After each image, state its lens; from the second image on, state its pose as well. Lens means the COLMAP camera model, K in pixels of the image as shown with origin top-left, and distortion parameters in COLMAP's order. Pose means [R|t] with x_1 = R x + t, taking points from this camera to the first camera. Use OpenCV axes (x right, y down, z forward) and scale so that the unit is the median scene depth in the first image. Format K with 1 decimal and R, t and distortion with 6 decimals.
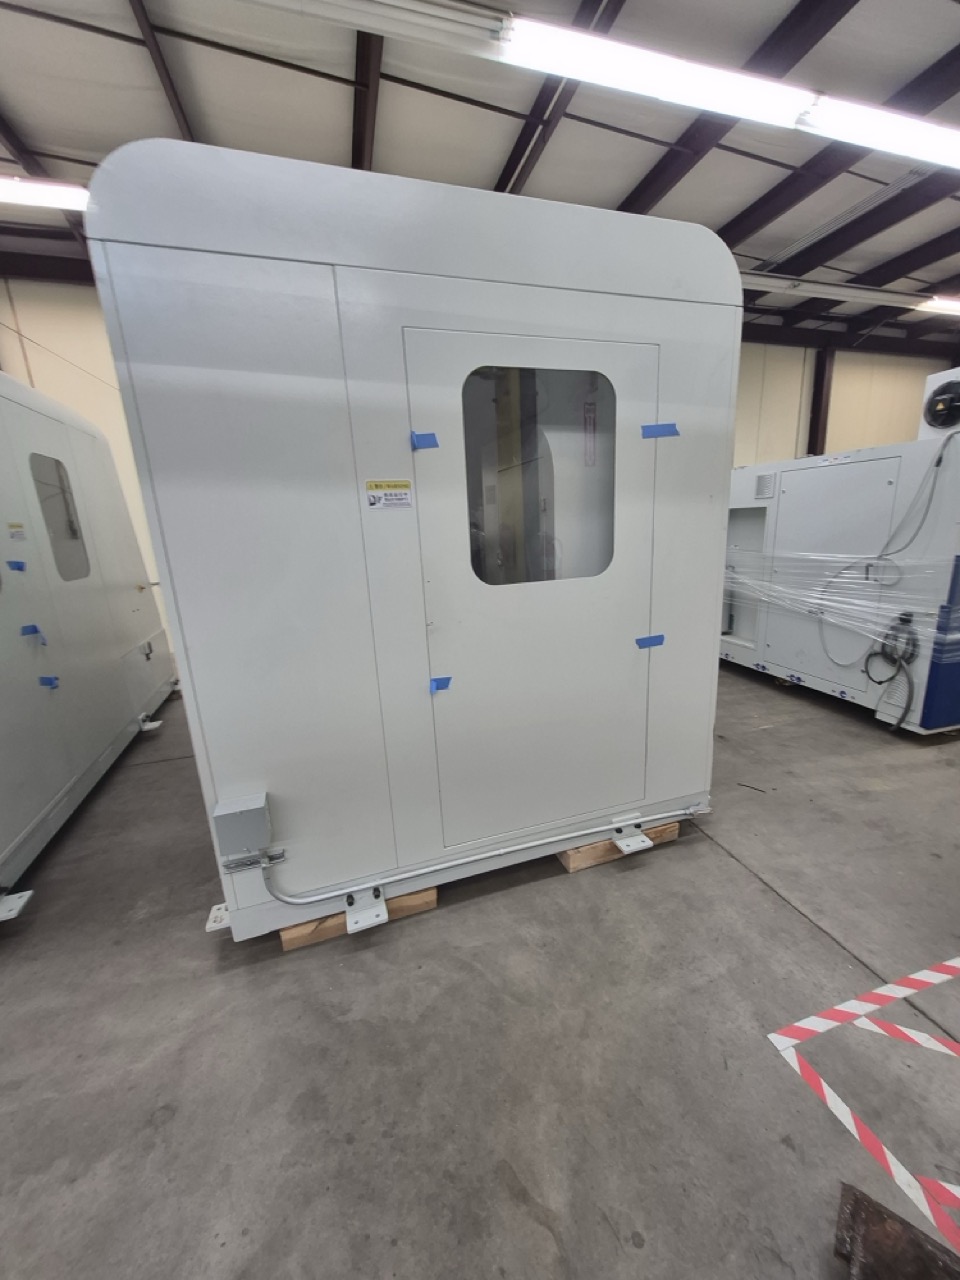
lens RADIAL K [[487.0, 0, 480.0], [0, 487.0, 640.0], [0, 0, 1]] dist [0.000551, -0.000090]
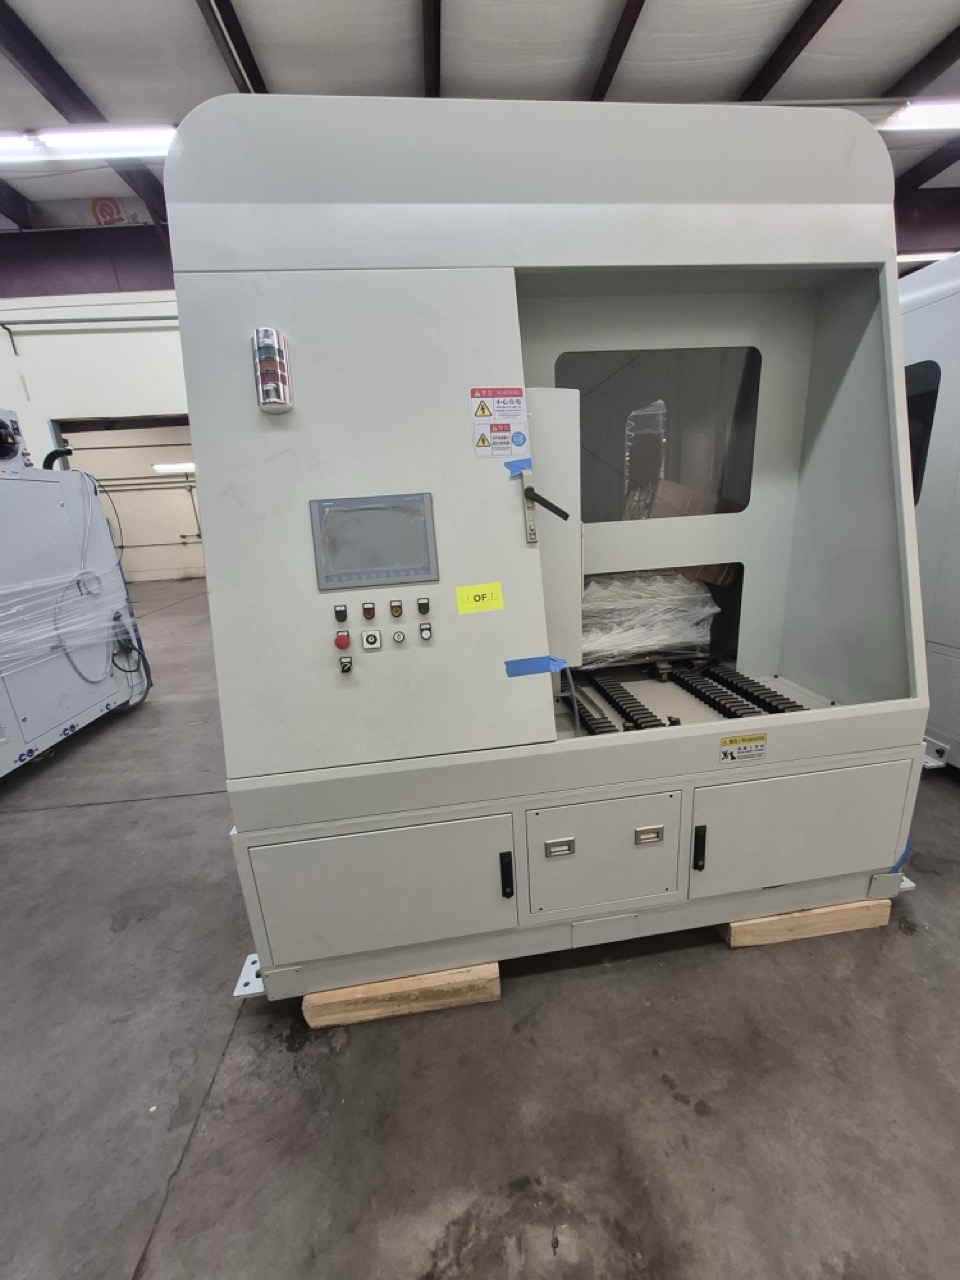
lens RADIAL K [[487.0, 0, 480.0], [0, 487.0, 640.0], [0, 0, 1]] dist [0.000551, -0.000090]
pose [[-0.976620, 0.051435, 0.208728, -0.242504], [0.145922, 0.871611, 0.467974, -0.376513], [-0.157859, 0.487491, -0.858739, 1.682376]]
